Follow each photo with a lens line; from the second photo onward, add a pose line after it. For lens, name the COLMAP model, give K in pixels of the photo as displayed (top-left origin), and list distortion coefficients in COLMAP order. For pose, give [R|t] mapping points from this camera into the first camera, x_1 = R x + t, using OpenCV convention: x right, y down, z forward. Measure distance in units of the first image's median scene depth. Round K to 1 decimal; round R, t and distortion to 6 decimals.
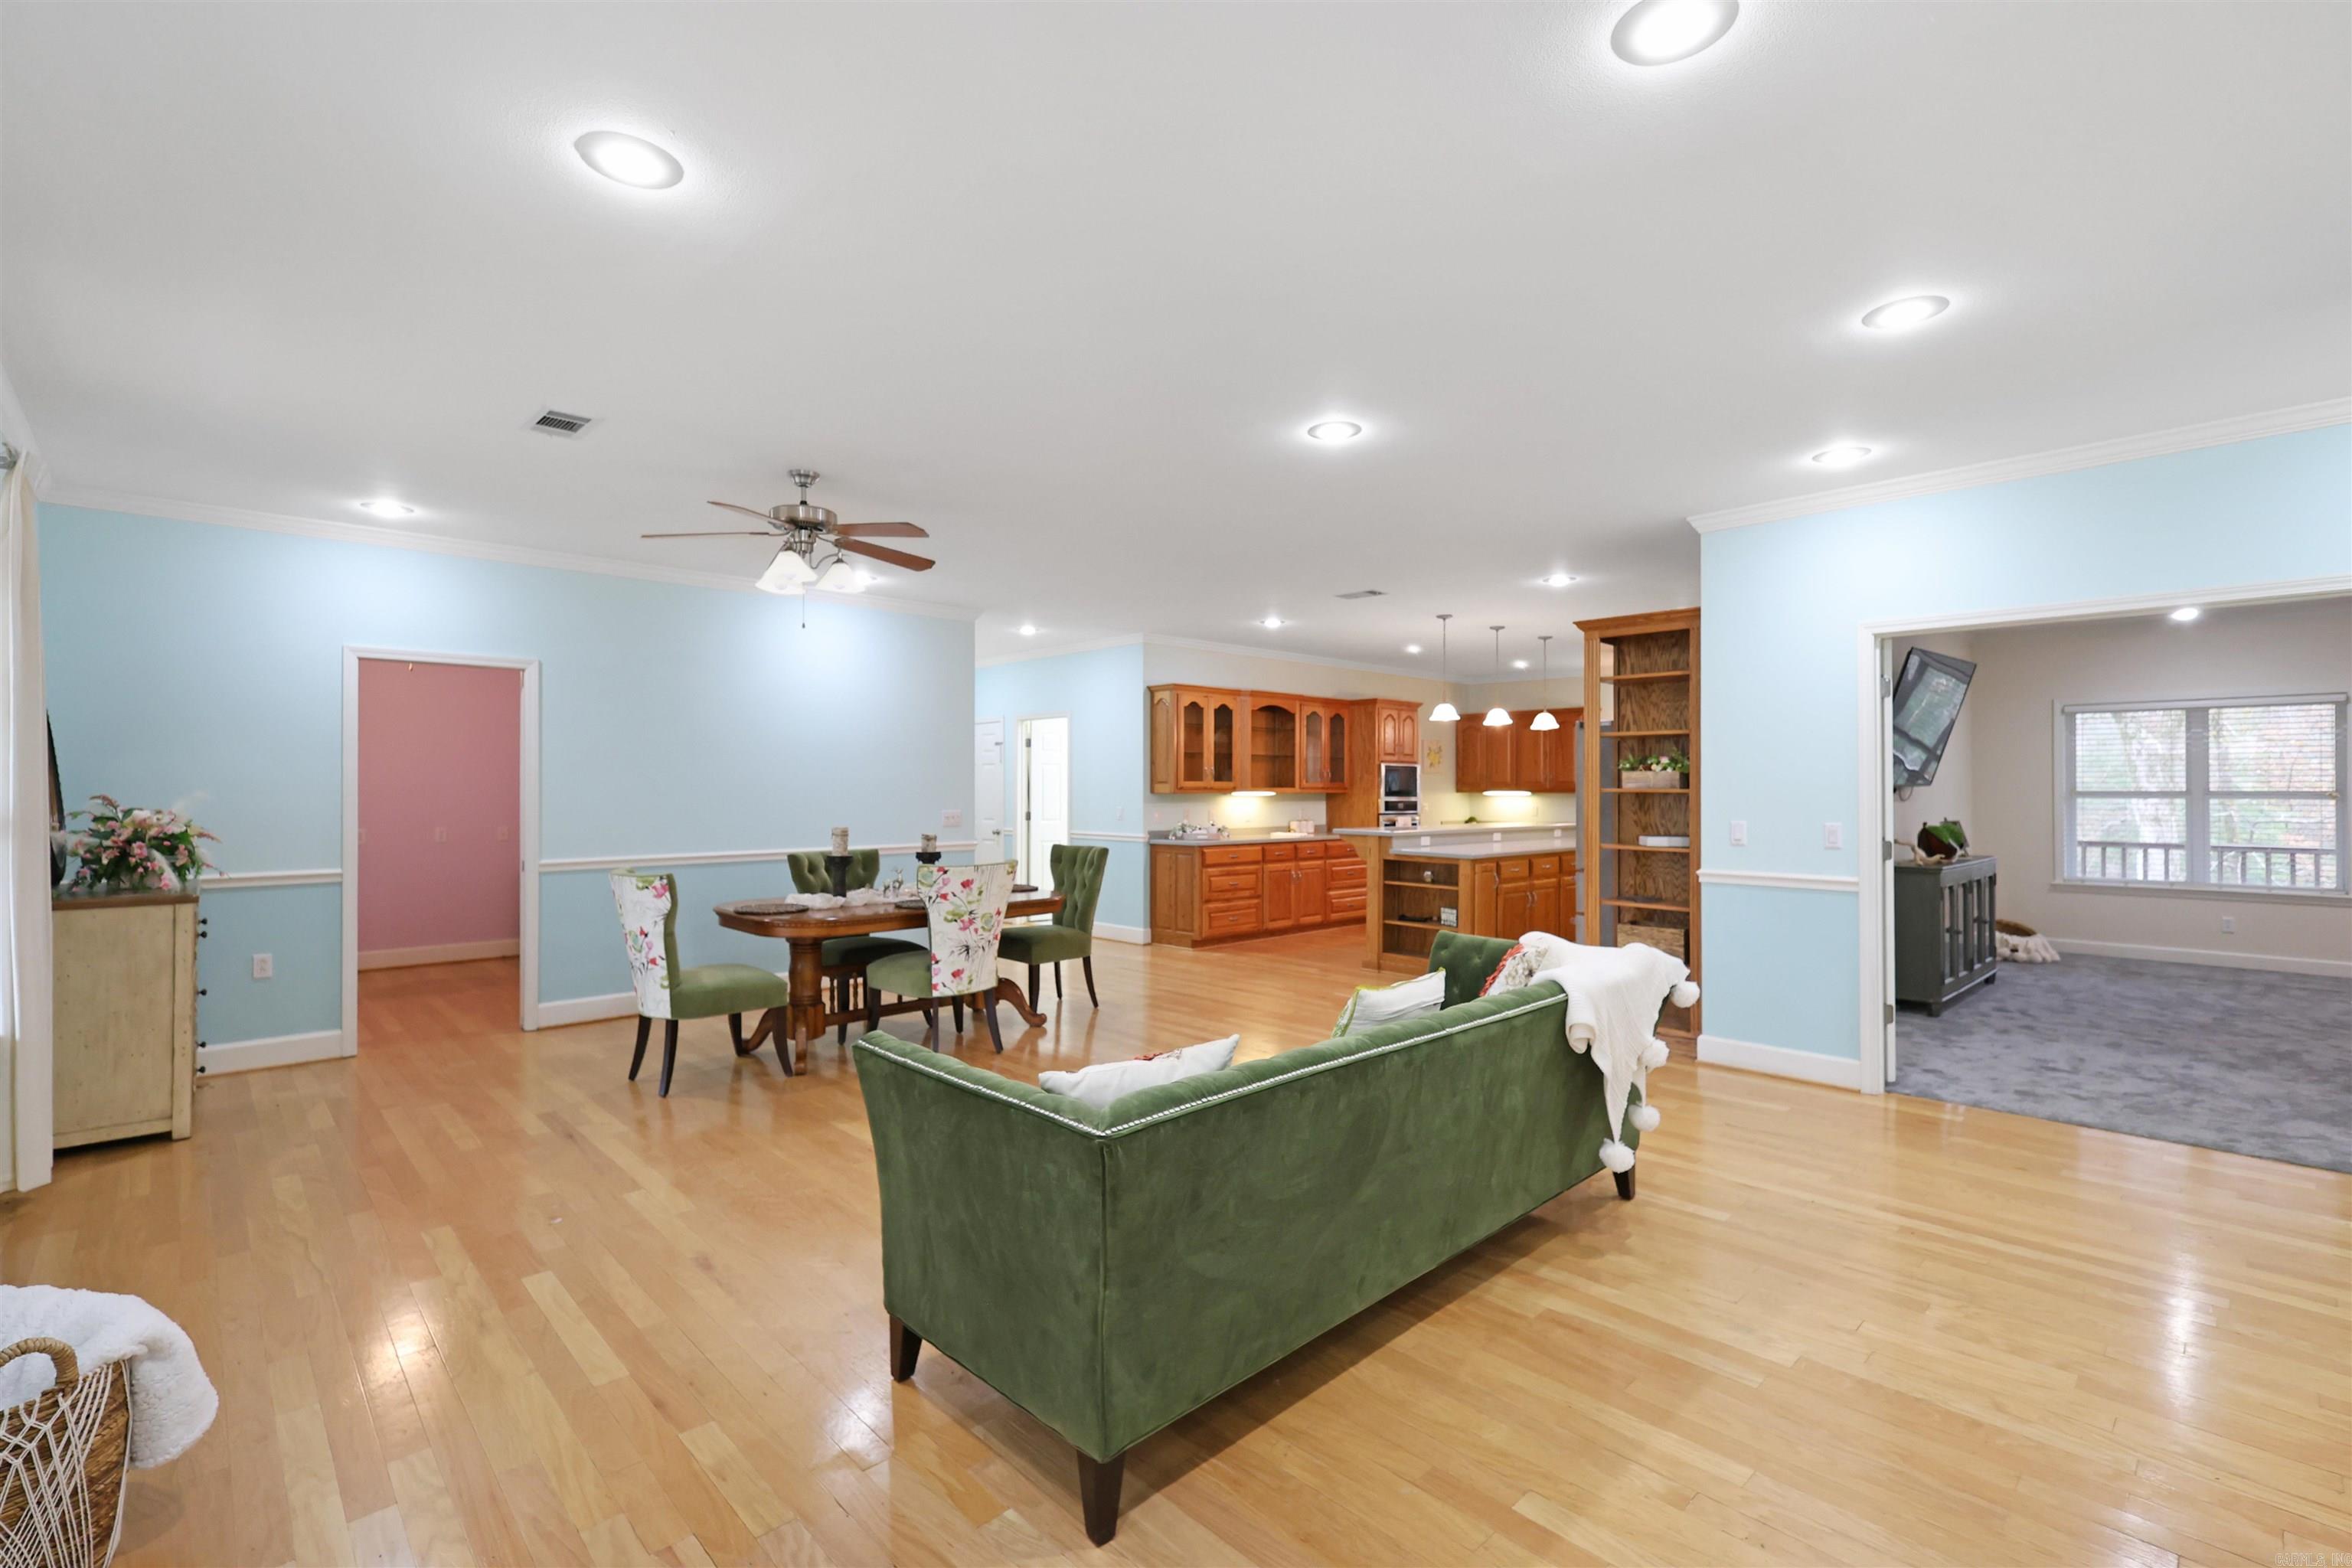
lens RADIAL K [[1048.5, 0, 1174.9], [0, 1048.5, 769.2], [0, 0, 1]] dist [0.001493, -0.000166]
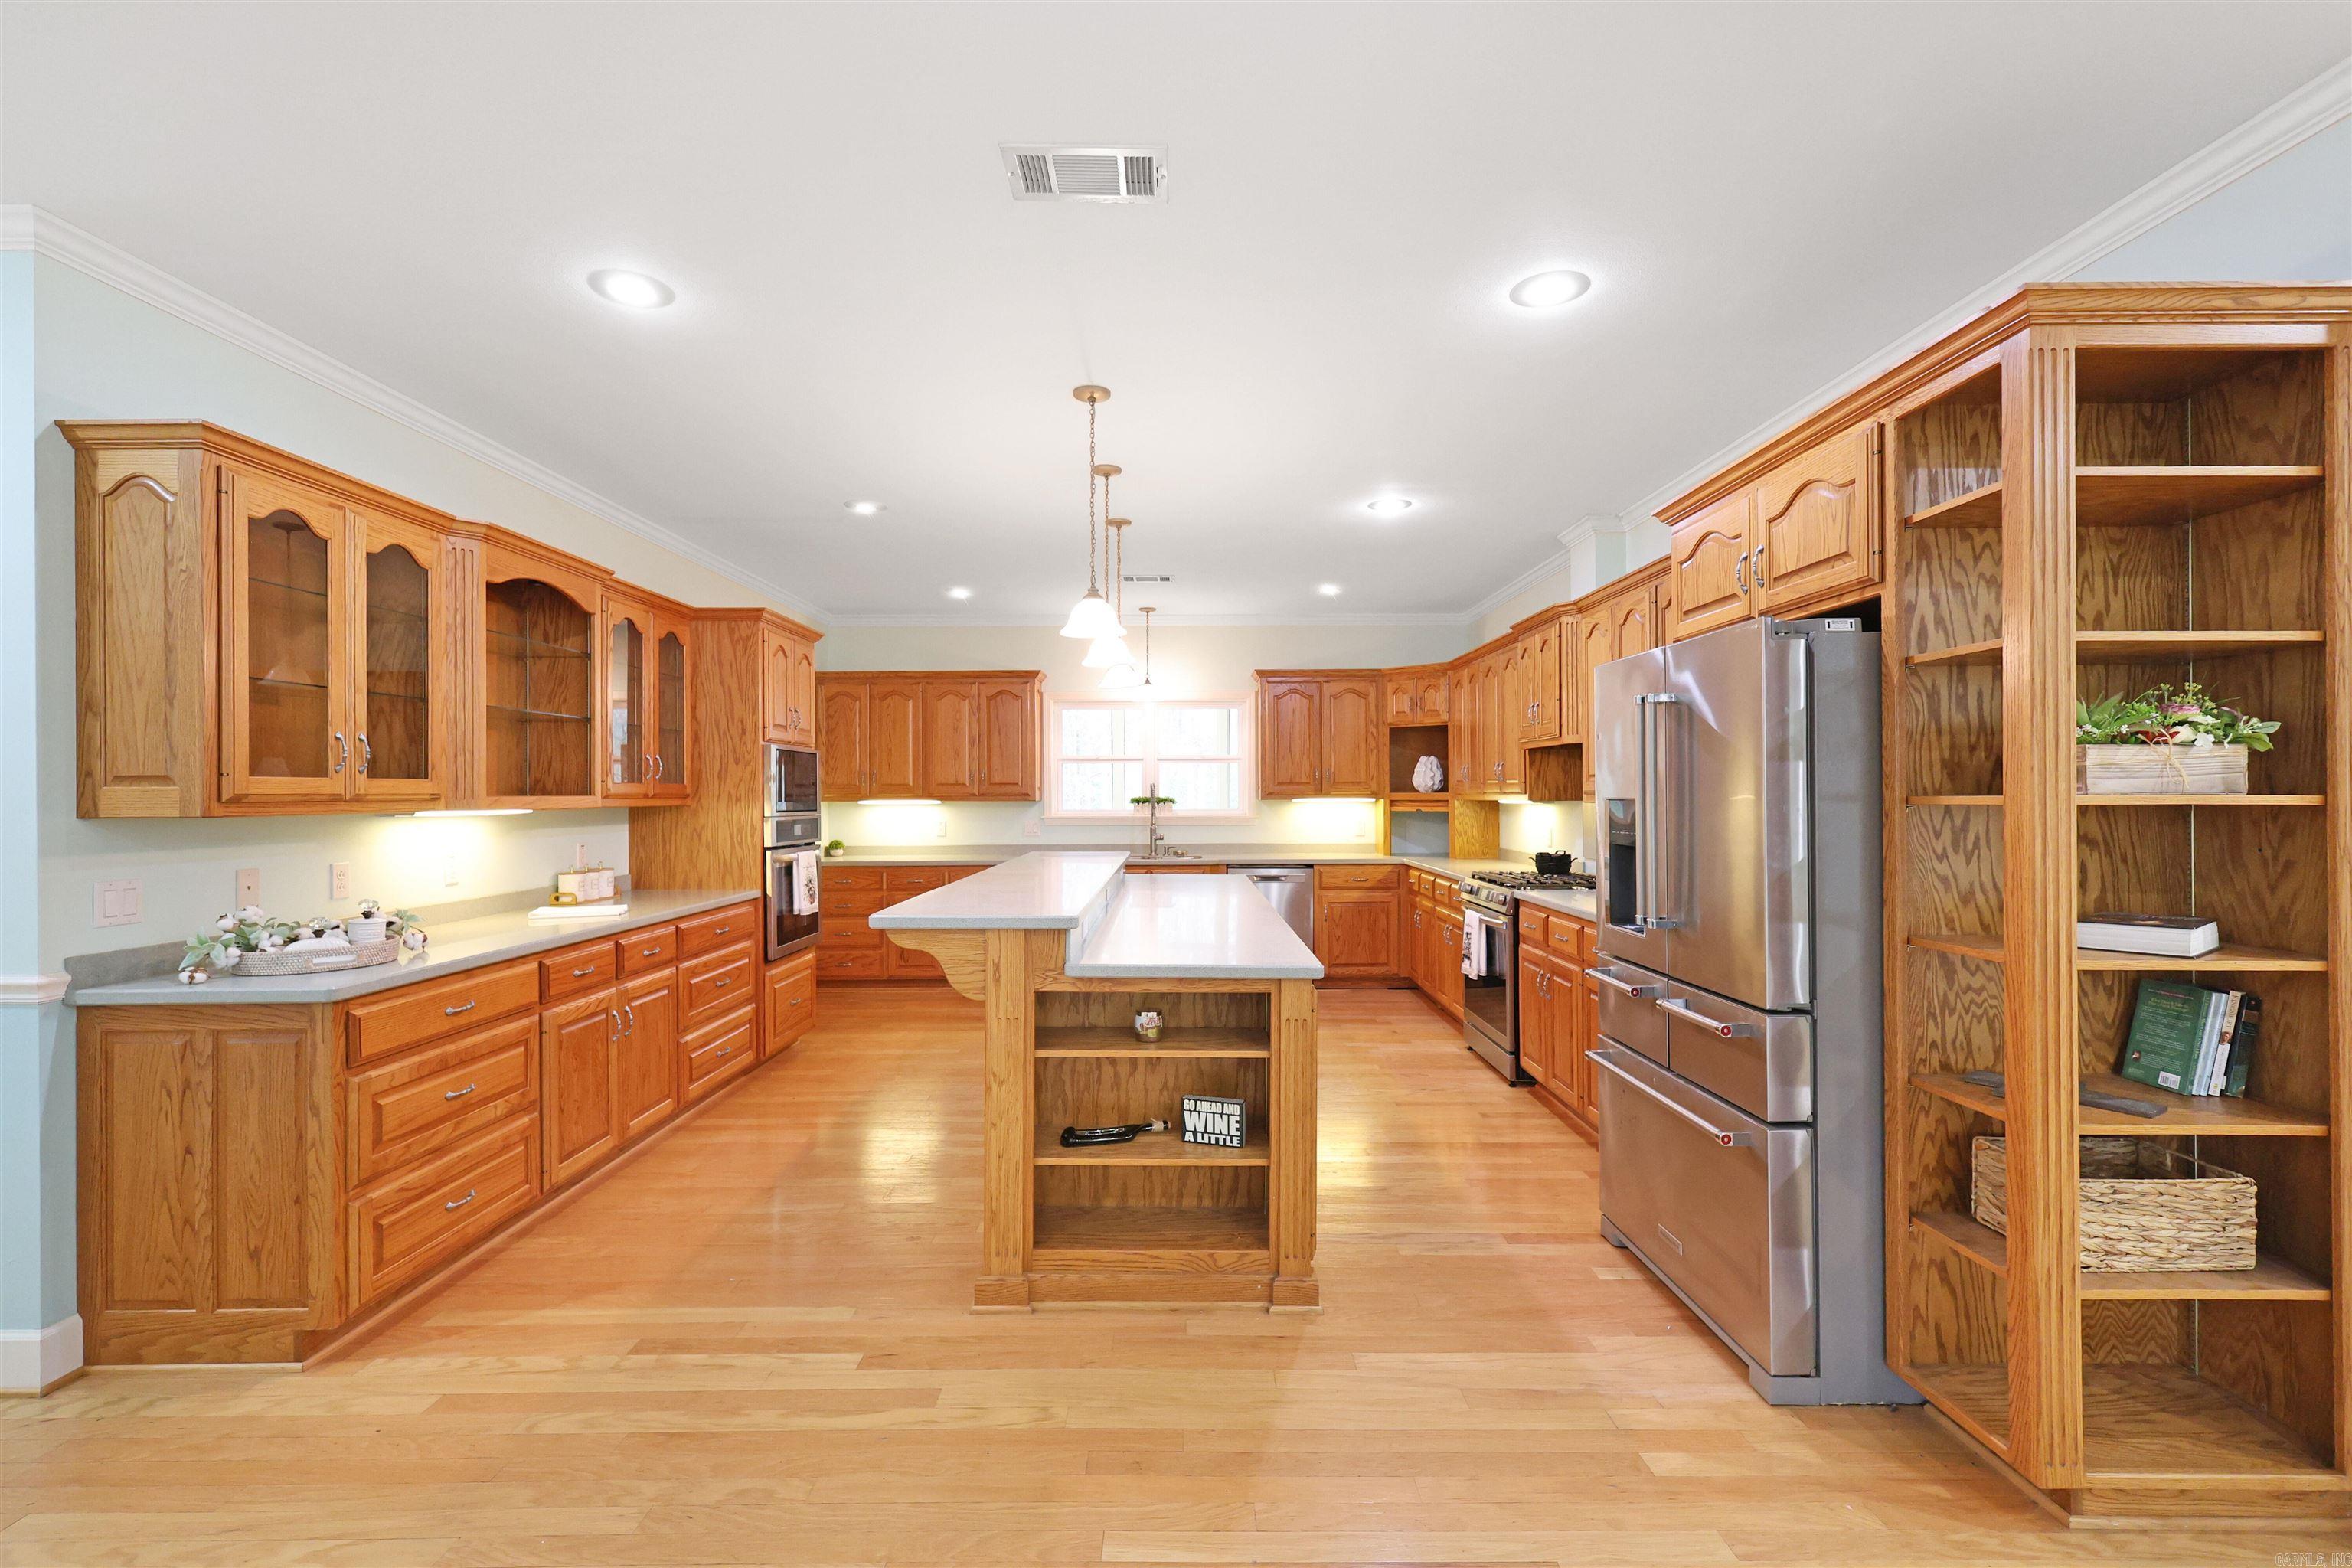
lens RADIAL K [[1048.5, 0, 1206.7], [0, 1048.5, 793.3], [0, 0, 1]] dist [0.001493, -0.000166]
pose [[0.684038, -0.005277, 0.729427, -0.021307], [-0.008374, 0.999851, 0.015086, 0.009156], [-0.729398, -0.016428, 0.683892, 0.588869]]
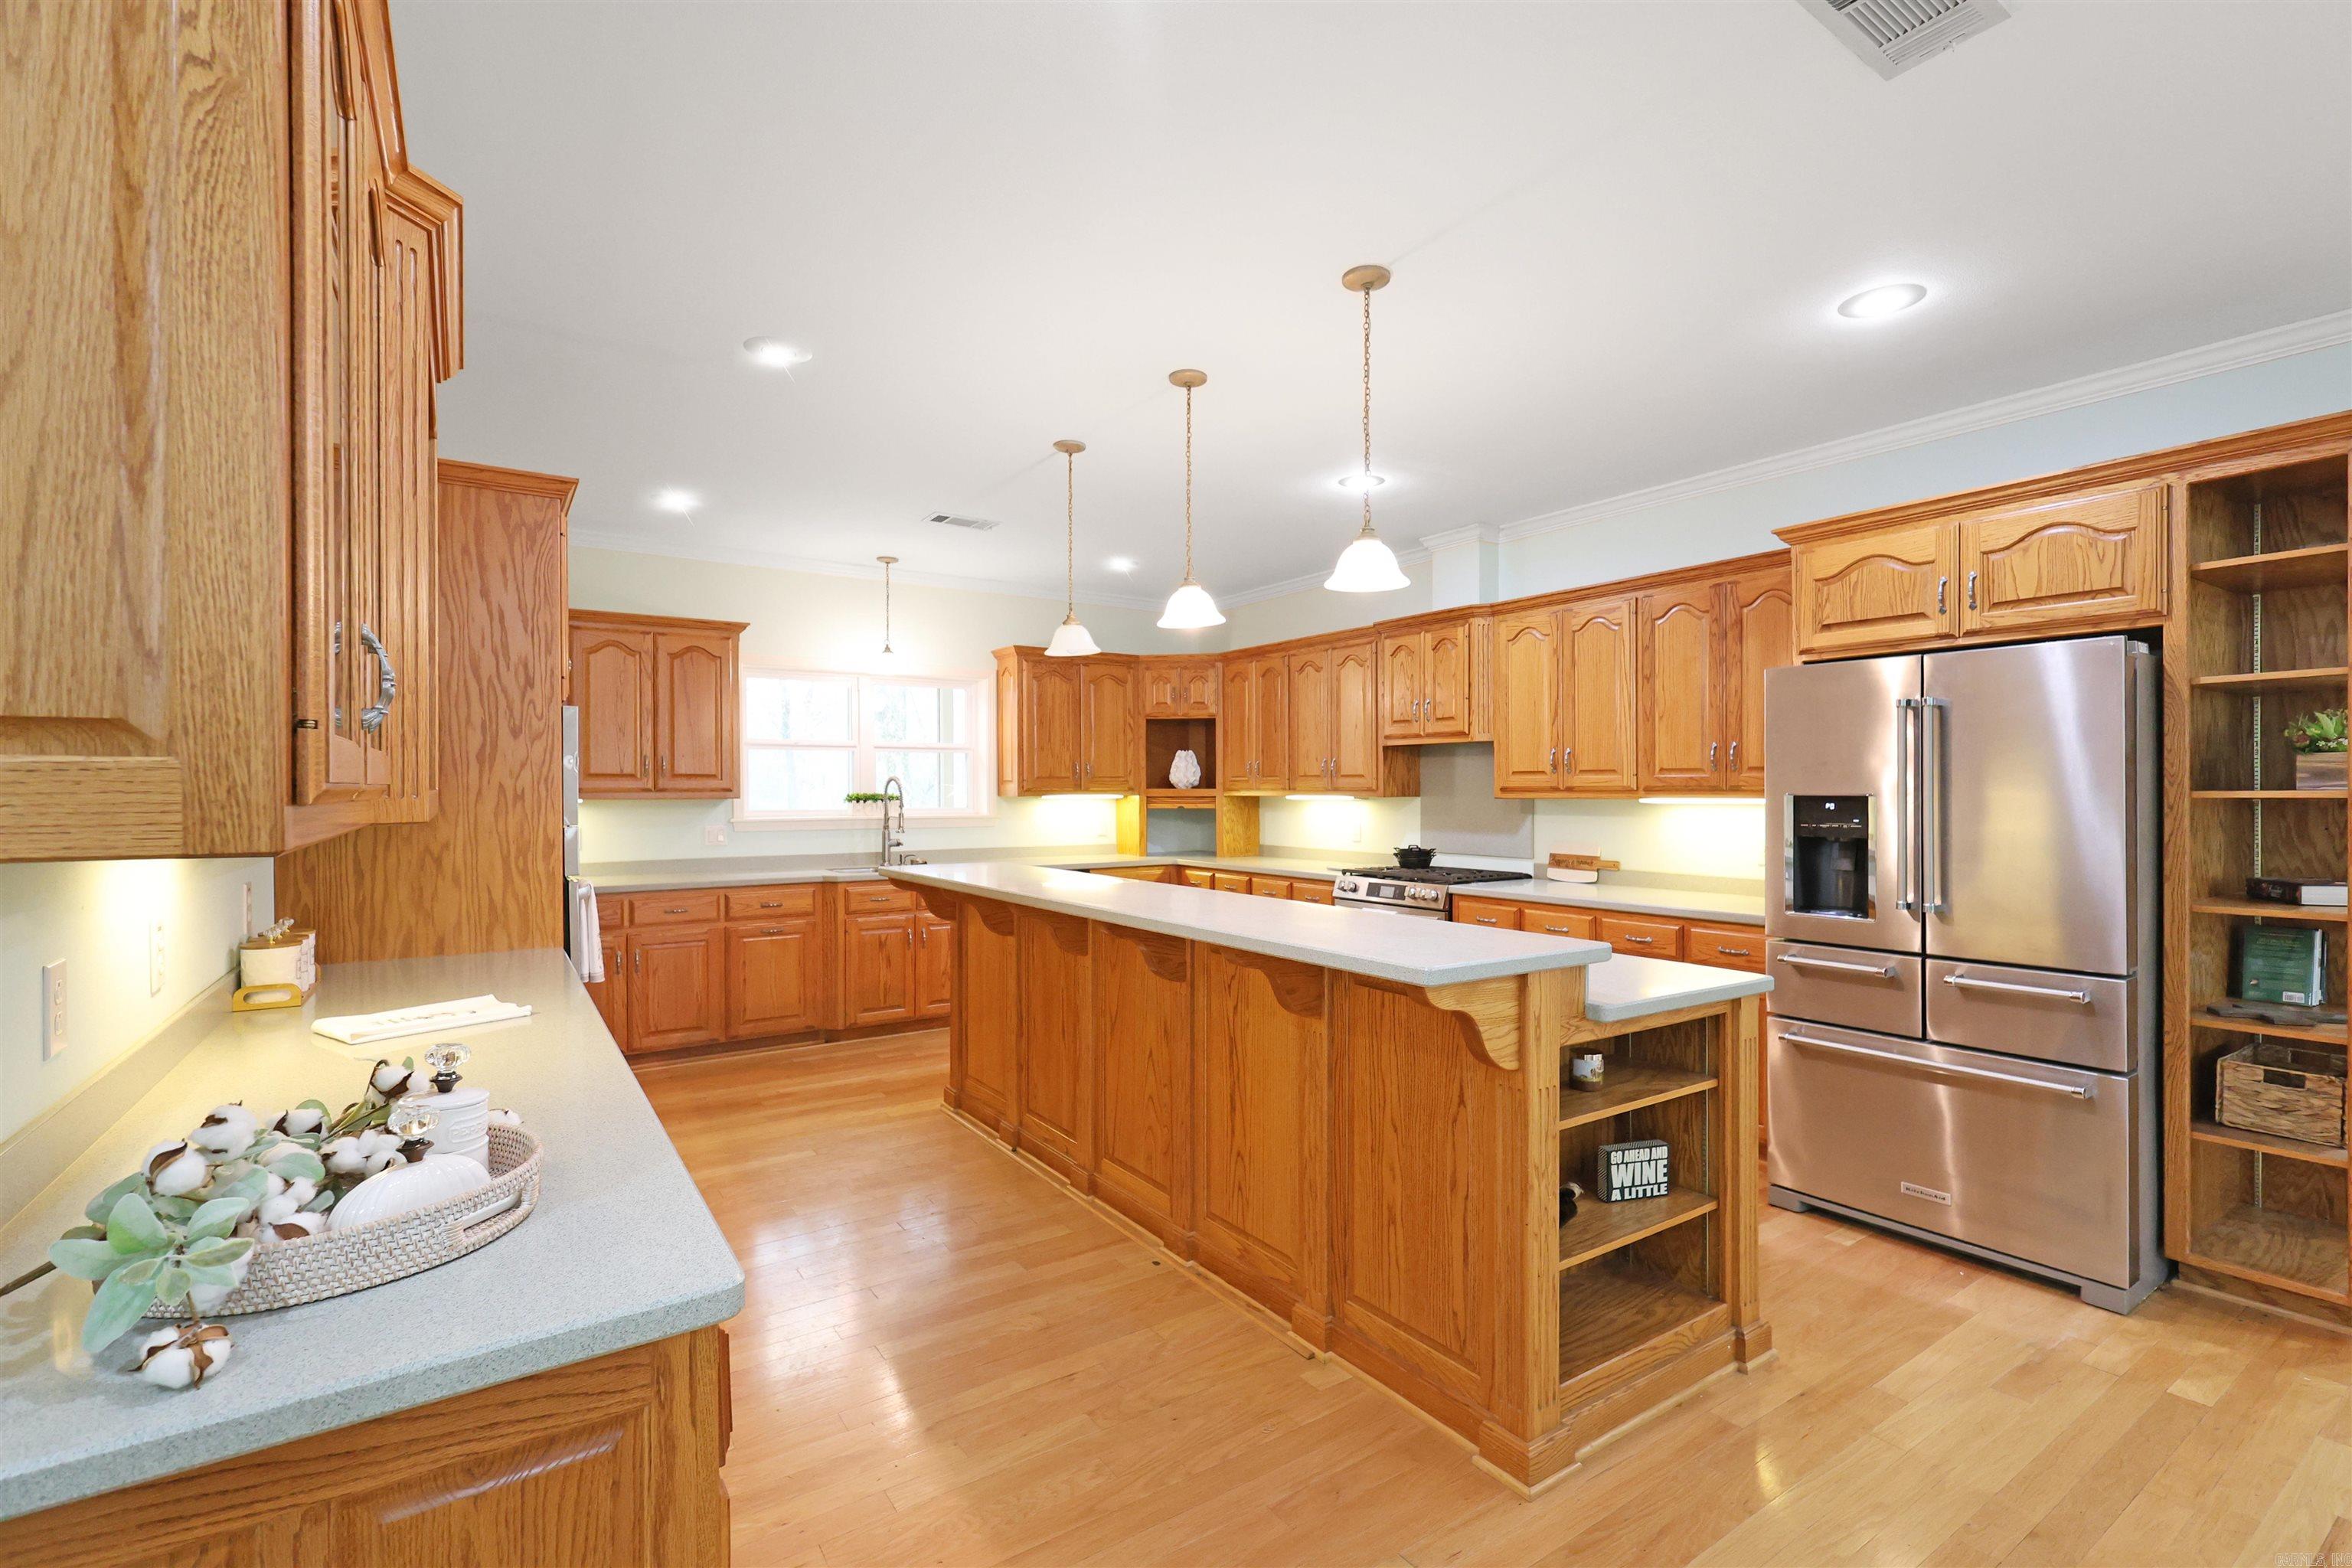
lens RADIAL K [[1048.5, 0, 1185.5], [0, 1048.5, 791.3], [0, 0, 1]] dist [0.001493, -0.000166]
pose [[0.155246, -0.006168, 0.987857, -0.074504], [-0.016302, 0.999828, 0.008805, 0.014435], [-0.987741, -0.017471, 0.155119, 0.877475]]
